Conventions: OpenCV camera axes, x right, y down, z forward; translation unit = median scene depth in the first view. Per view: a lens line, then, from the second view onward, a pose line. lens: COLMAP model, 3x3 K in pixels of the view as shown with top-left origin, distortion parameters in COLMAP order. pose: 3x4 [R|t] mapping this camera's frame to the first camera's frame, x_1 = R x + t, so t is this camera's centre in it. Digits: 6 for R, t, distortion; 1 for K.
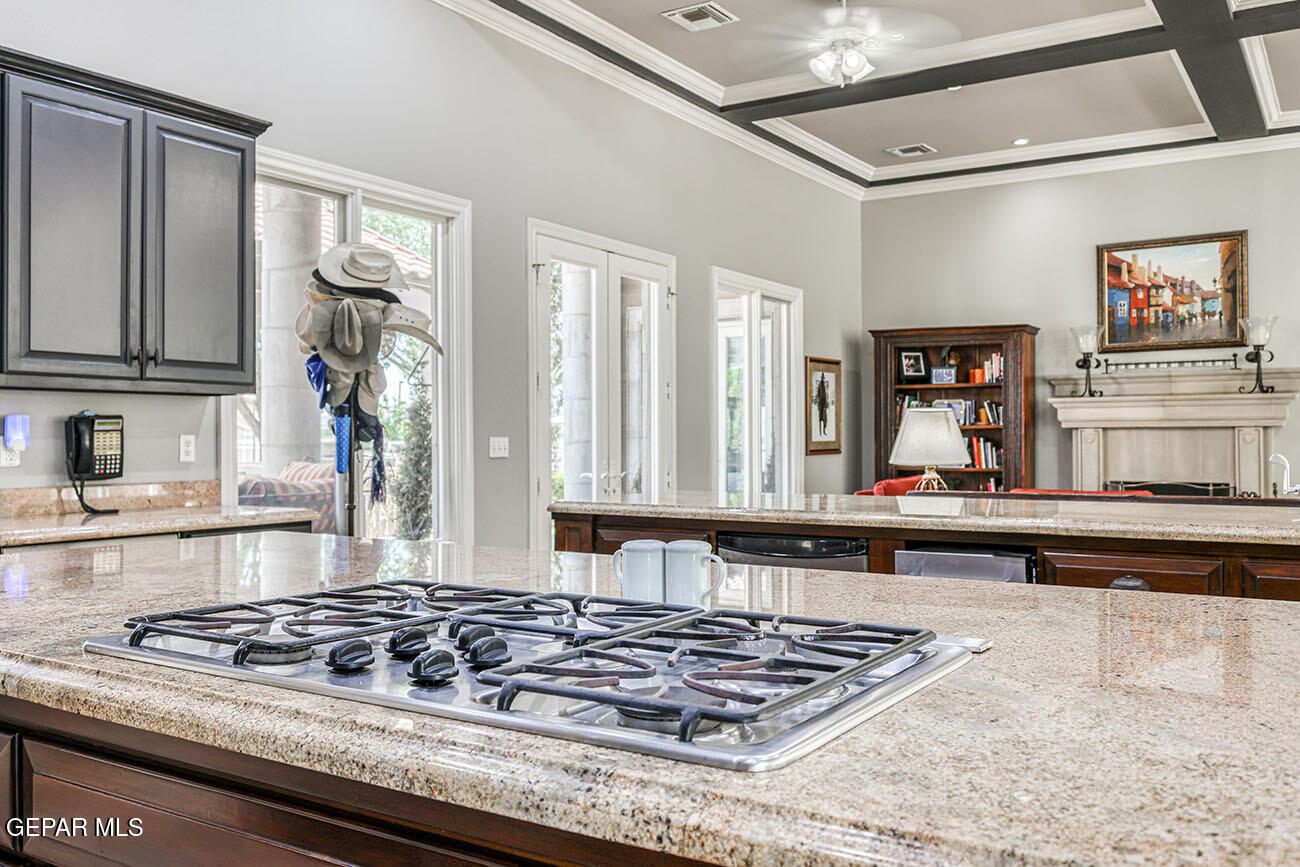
lens RADIAL K [[1087.1, 0, 657.7], [0, 1087.1, 436.5], [0, 0, 1]] dist [0.005096, -0.004734]
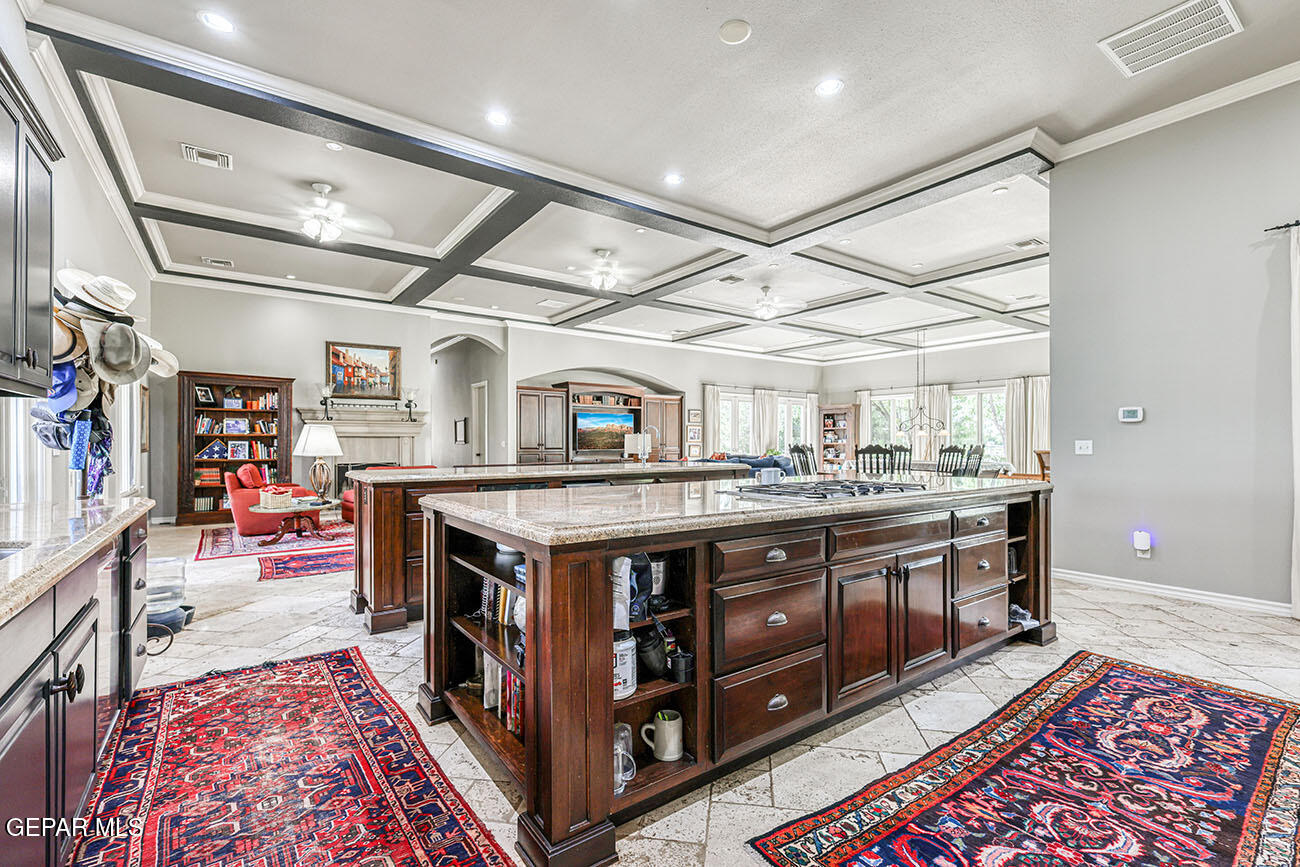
lens RADIAL K [[569.6, 0, 647.7], [0, 569.6, 436.1], [0, 0, 1]] dist [0.000697, 0.000837]
pose [[0.359772, 0.011620, 0.932968, -0.381059], [-0.001127, 0.999927, -0.012019, 0.003037], [-0.933039, 0.003272, 0.359759, 0.131500]]
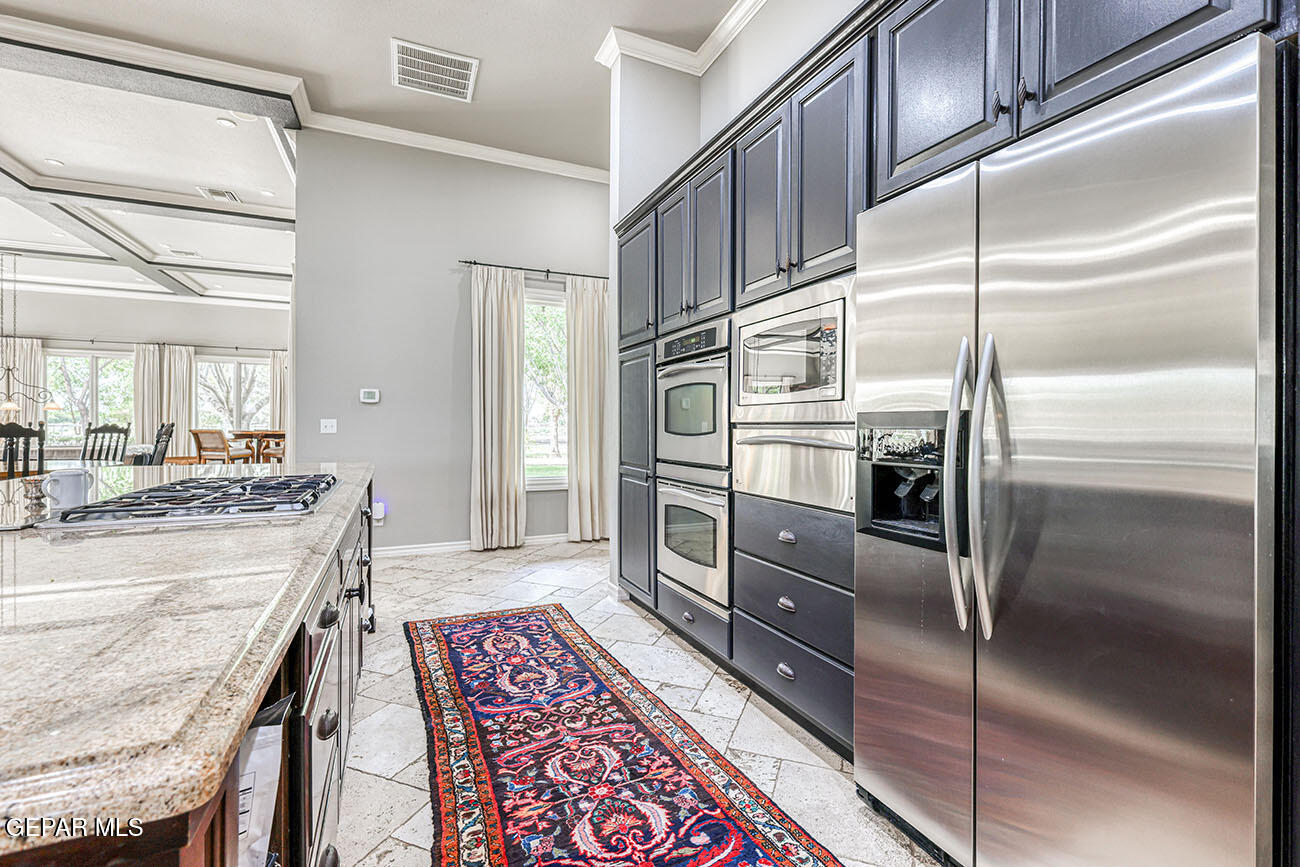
lens RADIAL K [[585.2, 0, 647.8], [0, 585.2, 430.5], [0, 0, 1]] dist [0.009656, 0.001377]
pose [[-0.836117, -0.010844, 0.548444, -0.280059], [-0.003487, 0.999889, 0.014453, 0.000938], [-0.548541, 0.010172, -0.836062, 0.250585]]
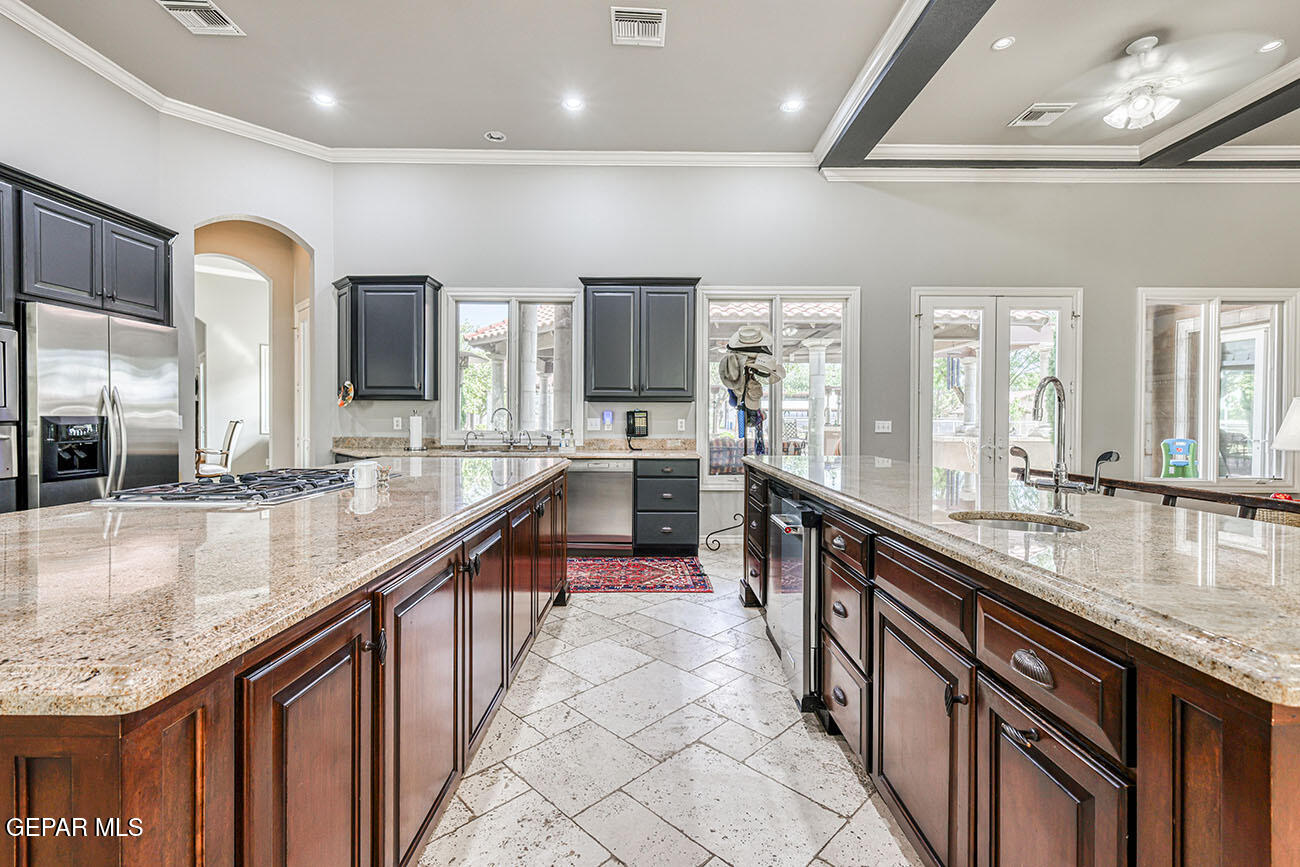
lens RADIAL K [[569.6, 0, 649.9], [0, 569.6, 422.8], [0, 0, 1]] dist [0.000697, 0.000837]
pose [[0.539829, 0.010651, -0.841707, 0.309391], [-0.003884, 0.999941, 0.010162, -0.003135], [0.841766, -0.002217, 0.539838, 0.159576]]
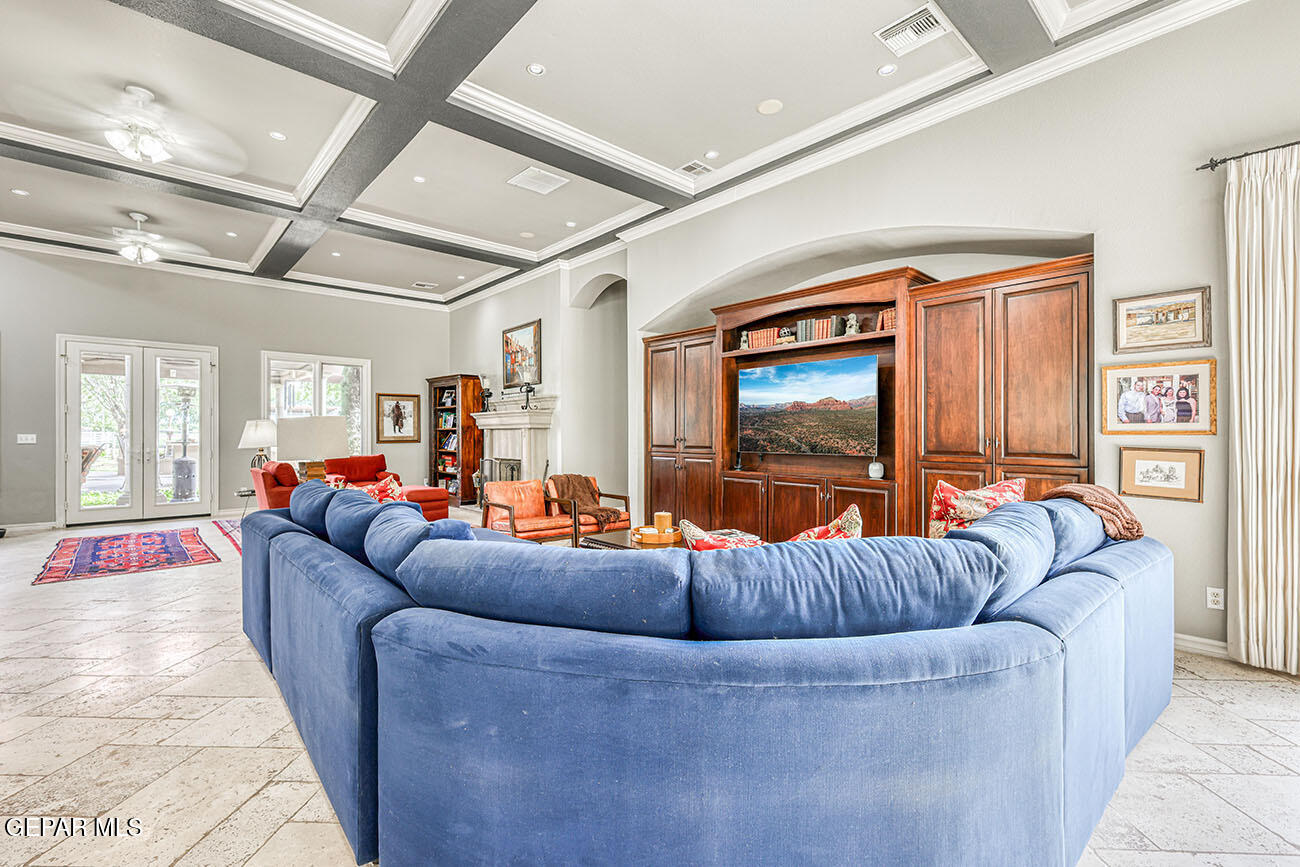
lens RADIAL K [[569.6, 0, 655.4], [0, 569.6, 428.8], [0, 0, 1]] dist [0.000697, 0.000837]
pose [[0.967503, -0.002075, -0.252850, 1.048496], [-0.000333, 0.999955, -0.009481, 0.000455], [0.252858, 0.009257, 0.967459, 0.153875]]
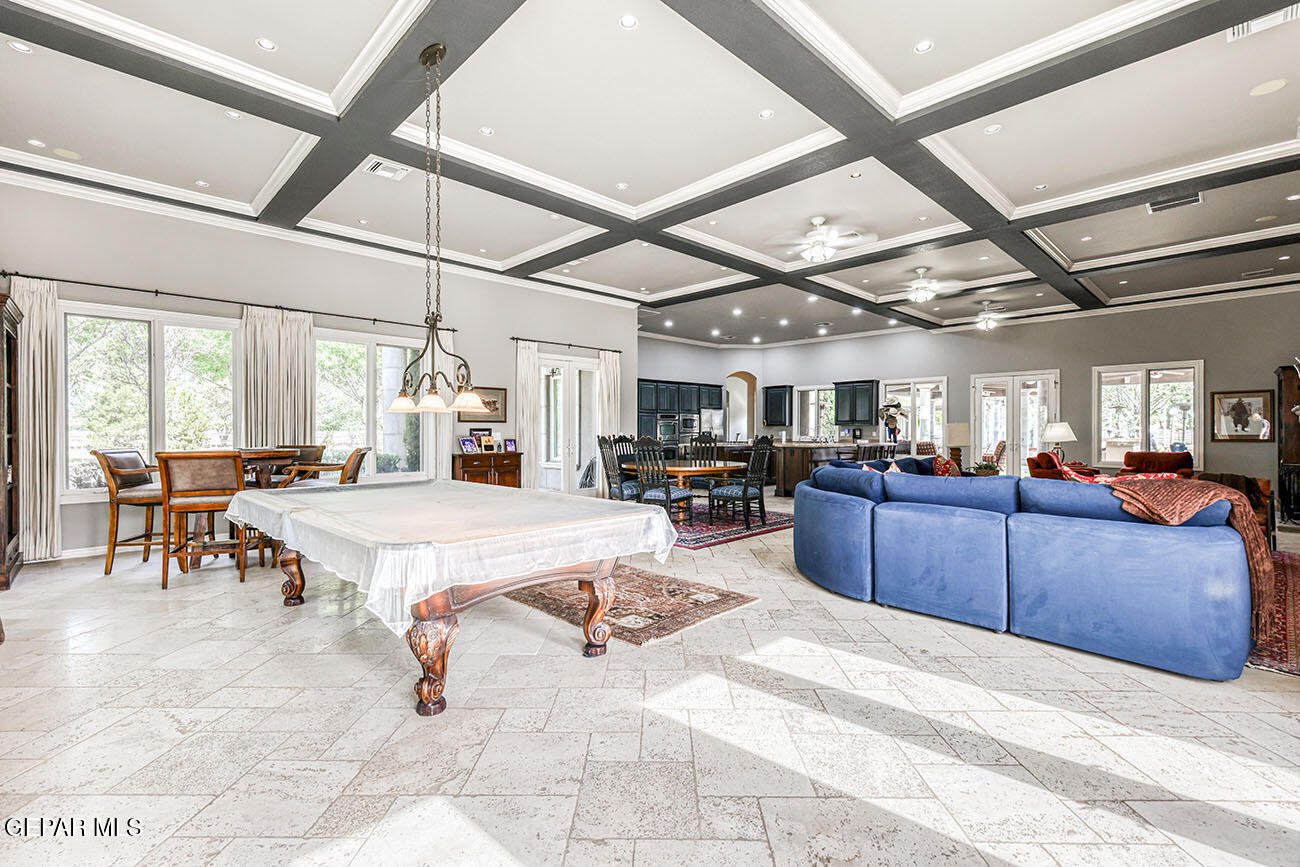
lens RADIAL K [[569.6, 0, 651.3], [0, 569.6, 430.5], [0, 0, 1]] dist [0.000697, 0.000837]
pose [[-0.214112, 0.000250, -0.976809, 1.634609], [0.001664, 0.999999, -0.000109, -0.005973], [0.976808, -0.001649, -0.214112, 0.259371]]
